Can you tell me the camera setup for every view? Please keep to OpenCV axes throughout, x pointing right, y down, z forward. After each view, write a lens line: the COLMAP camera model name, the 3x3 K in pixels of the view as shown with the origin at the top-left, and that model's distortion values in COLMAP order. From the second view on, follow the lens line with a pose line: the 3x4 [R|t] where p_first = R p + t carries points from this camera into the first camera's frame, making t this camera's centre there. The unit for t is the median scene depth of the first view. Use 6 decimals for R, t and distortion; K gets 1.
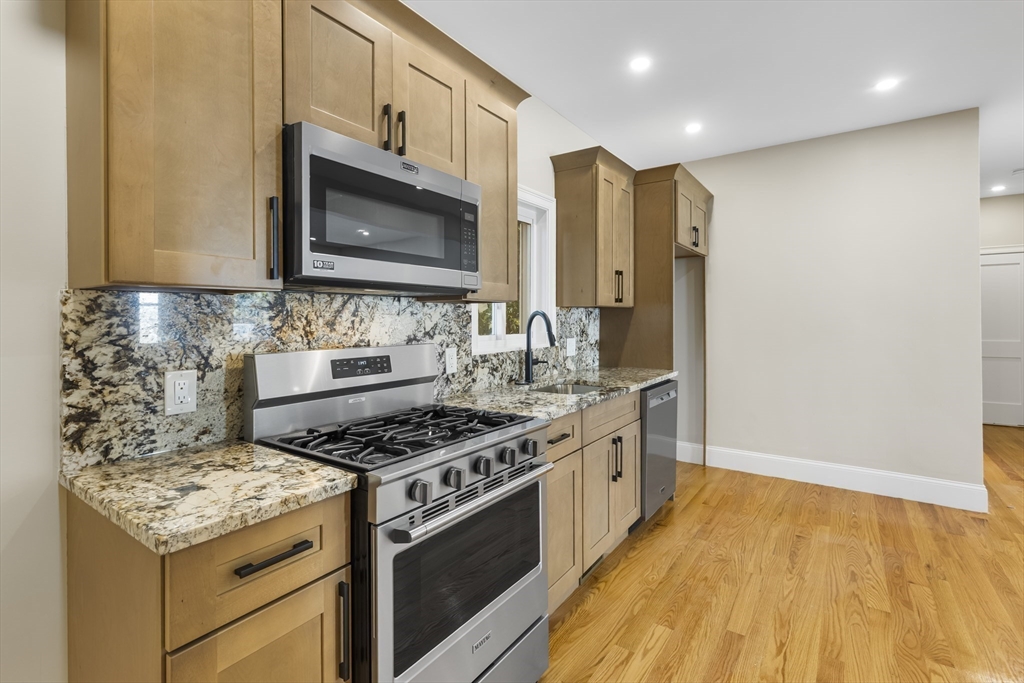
lens RADIAL K [[474.4, 0, 514.4], [0, 474.4, 322.4], [0, 0, 1]] dist [0.001497, 0.000052]
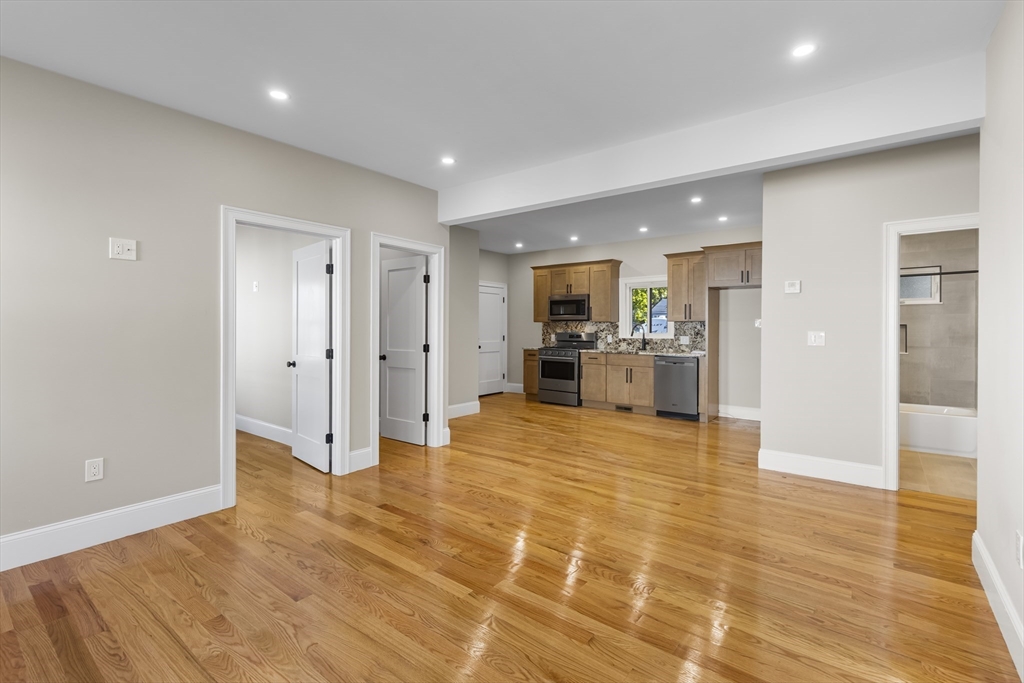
lens RADIAL K [[464.8, 0, 507.7], [0, 464.8, 322.4], [0, 0, 1]] dist [0.000977, 0.000078]
pose [[-0.060572, 0.007151, -0.998138, 3.179253], [-0.002583, 0.999970, 0.007321, -0.059667], [0.998160, 0.003021, -0.060552, 0.445280]]
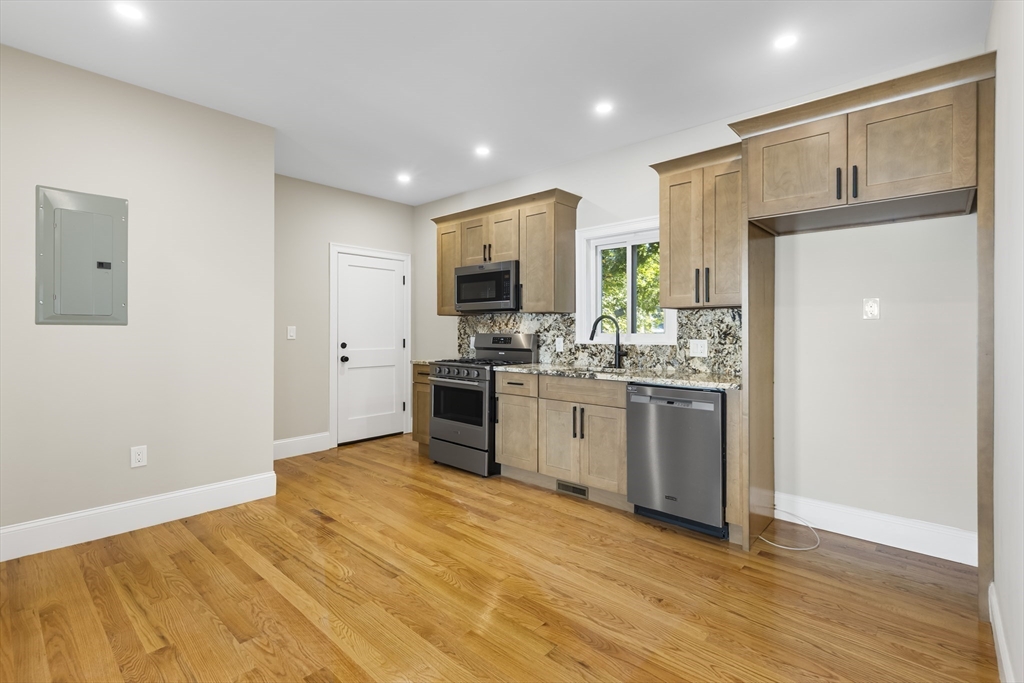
lens RADIAL K [[474.4, 0, 514.4], [0, 474.4, 322.4], [0, 0, 1]] dist [0.001497, 0.000052]
pose [[-0.121120, -0.000863, -0.992638, 1.648750], [-0.000189, 1.000000, -0.000847, -0.004299], [0.992638, 0.000085, -0.121120, 1.010853]]
